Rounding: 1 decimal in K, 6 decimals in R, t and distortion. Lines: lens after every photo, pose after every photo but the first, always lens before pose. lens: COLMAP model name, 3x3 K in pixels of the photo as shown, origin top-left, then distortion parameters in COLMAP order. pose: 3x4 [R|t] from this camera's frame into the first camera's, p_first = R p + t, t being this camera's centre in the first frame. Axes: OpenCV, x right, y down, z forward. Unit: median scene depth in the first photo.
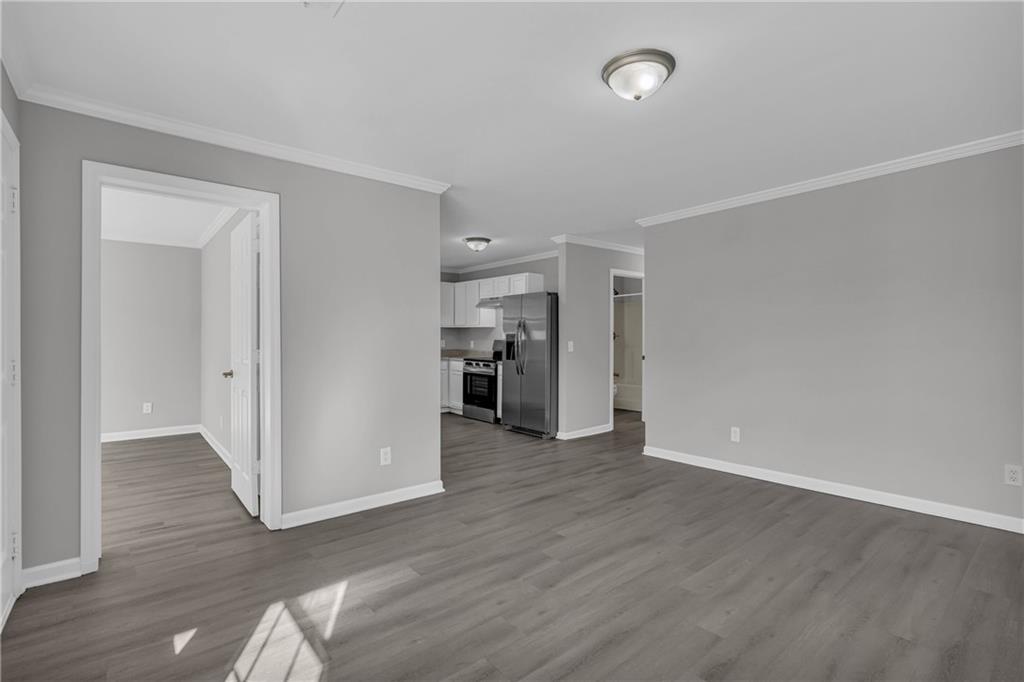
lens RADIAL K [[479.3, 0, 517.0], [0, 479.3, 344.5], [0, 0, 1]] dist [-0.012197, 0.006119]
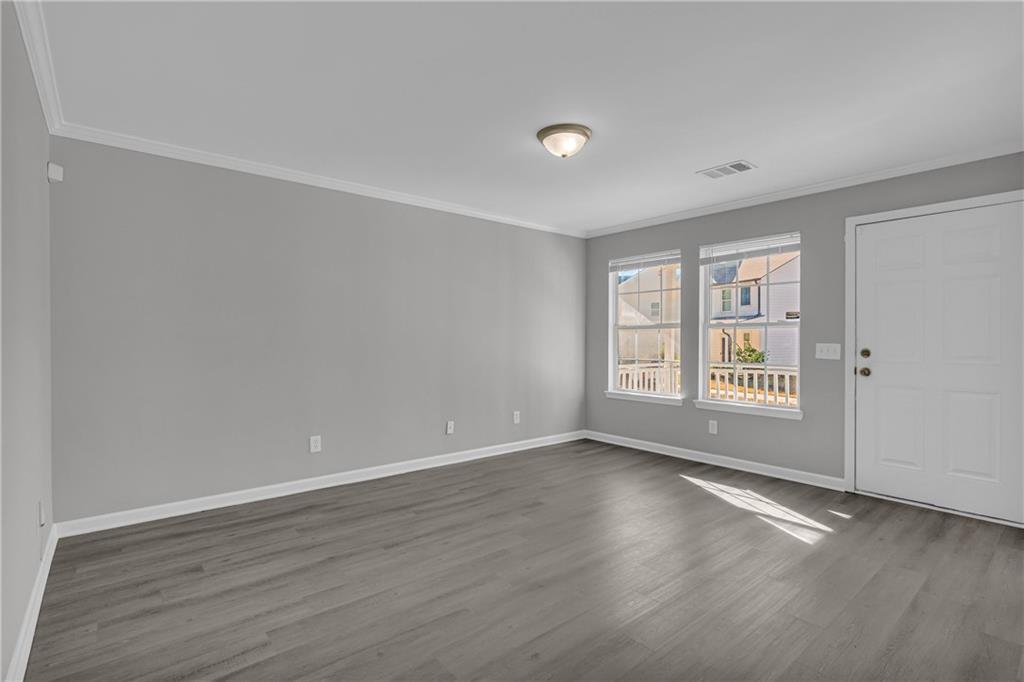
lens RADIAL K [[479.3, 0, 511.0], [0, 479.3, 341.4], [0, 0, 1]] dist [-0.012197, 0.006119]
pose [[-0.999952, 0.002793, 0.009357, 0.433888], [0.002946, 0.999862, 0.016354, -0.021881], [-0.009310, 0.016381, -0.999822, 2.592337]]
